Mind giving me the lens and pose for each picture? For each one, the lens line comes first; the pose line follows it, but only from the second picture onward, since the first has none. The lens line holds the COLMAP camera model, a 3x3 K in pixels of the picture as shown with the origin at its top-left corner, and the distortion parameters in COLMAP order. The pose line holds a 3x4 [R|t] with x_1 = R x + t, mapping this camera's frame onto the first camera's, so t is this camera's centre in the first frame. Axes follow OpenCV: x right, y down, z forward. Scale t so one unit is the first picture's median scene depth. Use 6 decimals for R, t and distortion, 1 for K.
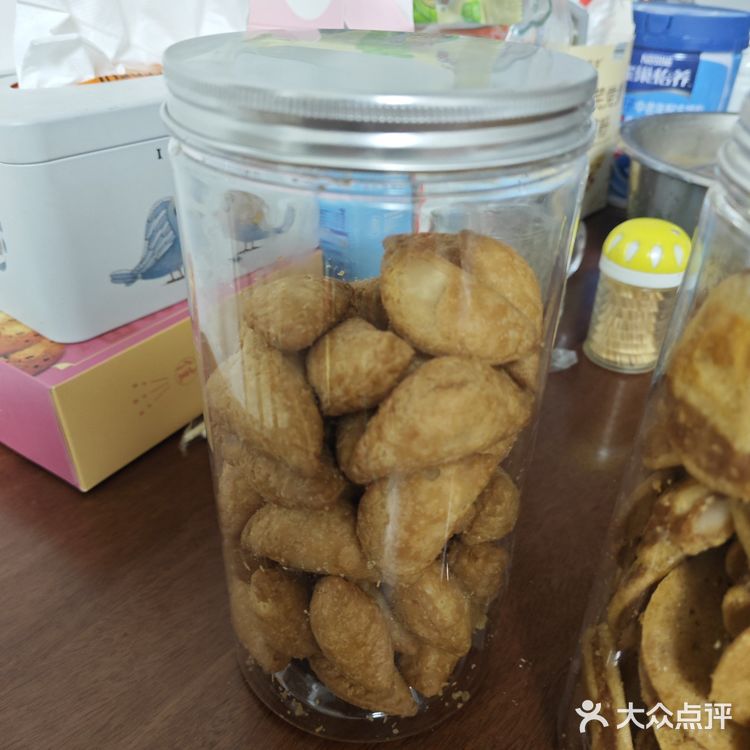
lens RADIAL K [[780.1, 0, 375.0], [0, 780.1, 375.0], [0, 0, 1]] dist [0.005085, 0.000873]
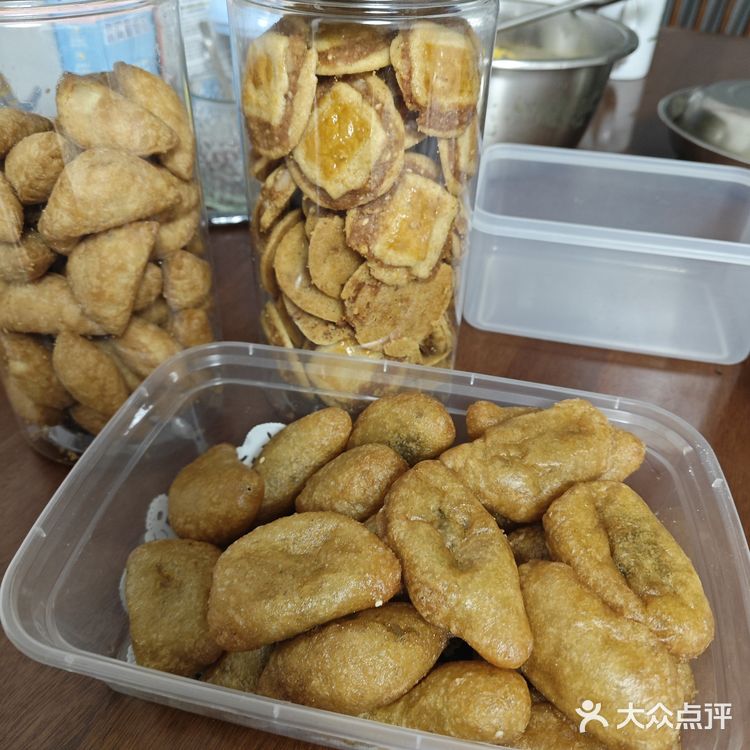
lens RADIAL K [[748.6, 0, 375.0], [0, 748.6, 375.0], [0, 0, 1]] dist [-0.005749, -0.003547]
pose [[0.969303, -0.142749, 0.200187, 0.237232], [0.115350, 0.983054, 0.142474, 0.239216], [-0.217133, -0.115009, 0.969343, -0.478125]]
